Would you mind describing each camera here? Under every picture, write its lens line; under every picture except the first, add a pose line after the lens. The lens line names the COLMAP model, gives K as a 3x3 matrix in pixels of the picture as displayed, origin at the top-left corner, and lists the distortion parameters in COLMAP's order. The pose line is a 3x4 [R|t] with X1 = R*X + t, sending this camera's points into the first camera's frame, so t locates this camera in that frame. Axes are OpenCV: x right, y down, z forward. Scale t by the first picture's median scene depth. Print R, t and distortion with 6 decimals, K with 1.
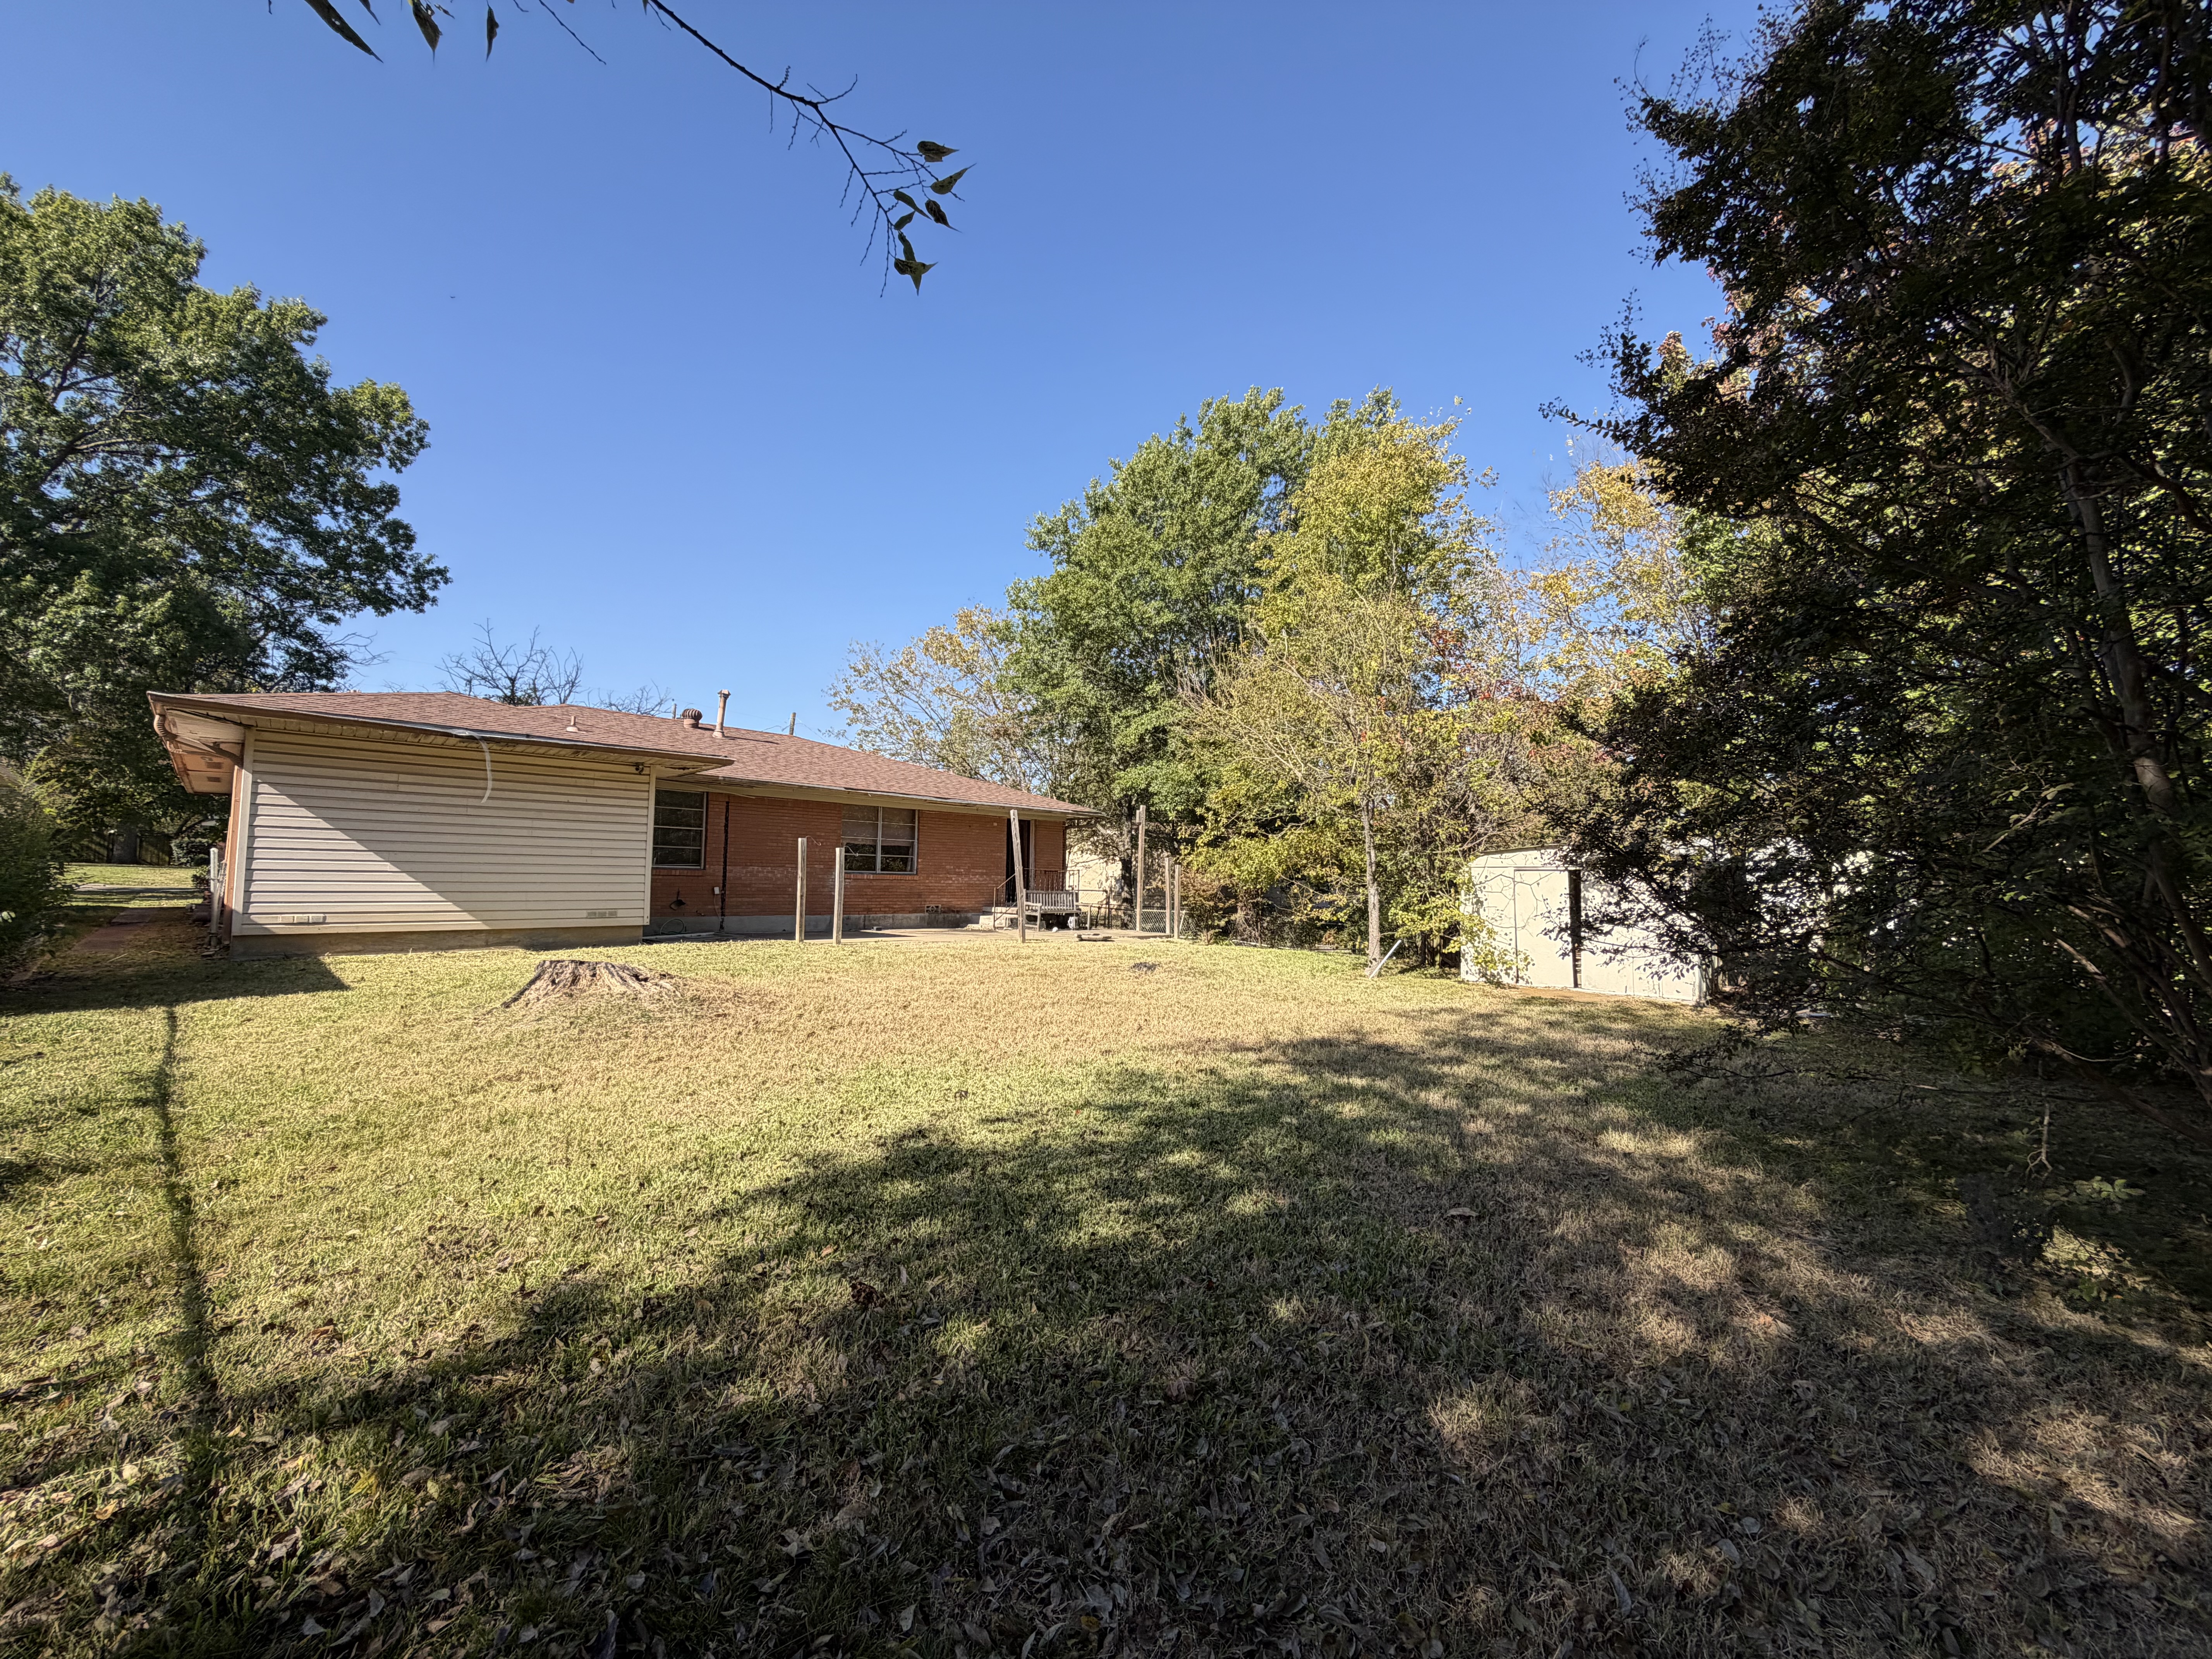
lens RADIAL K [[886.5, 0, 1088.9], [0, 886.5, 839.2], [0, 0, 1]] dist [0.001019, 0.000897]
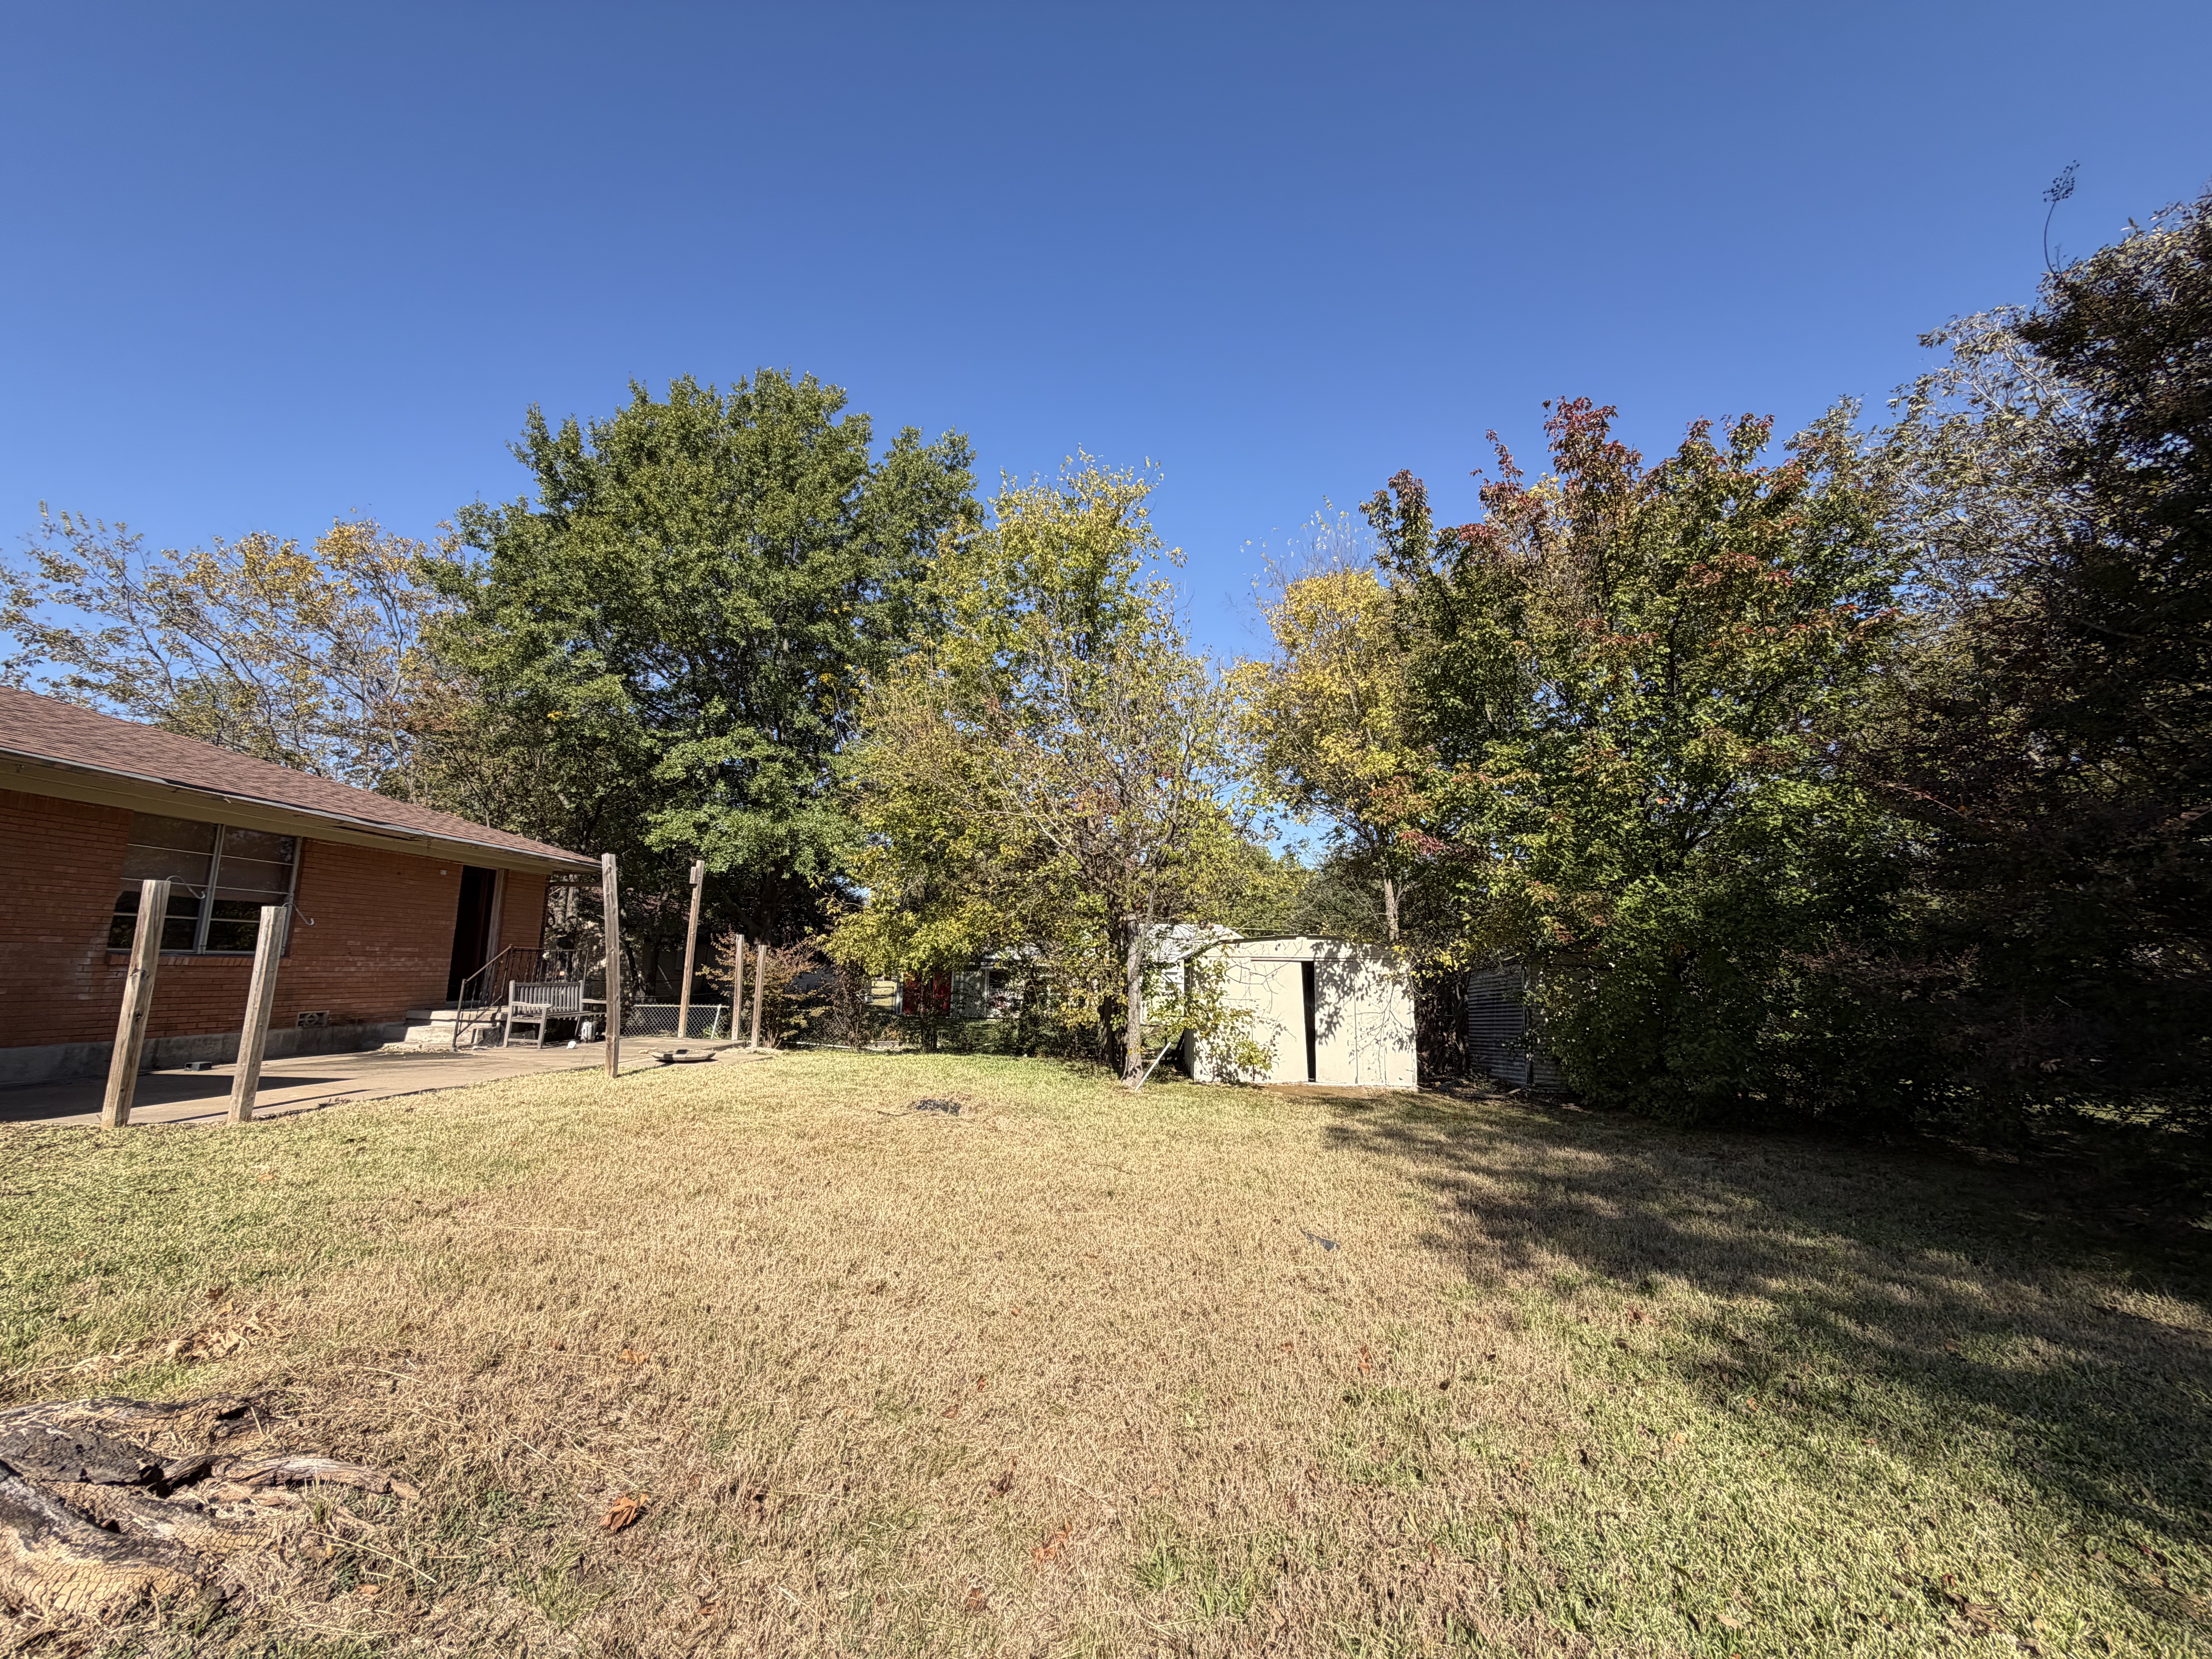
lens RADIAL K [[886.5, 0, 1117.7], [0, 886.5, 826.1], [0, 0, 1]] dist [0.001019, 0.000897]
pose [[0.736443, 0.104588, 0.668366, -0.354654], [-0.038738, 0.992875, -0.112684, 0.004954], [-0.675390, 0.057094, 0.735247, 0.470540]]
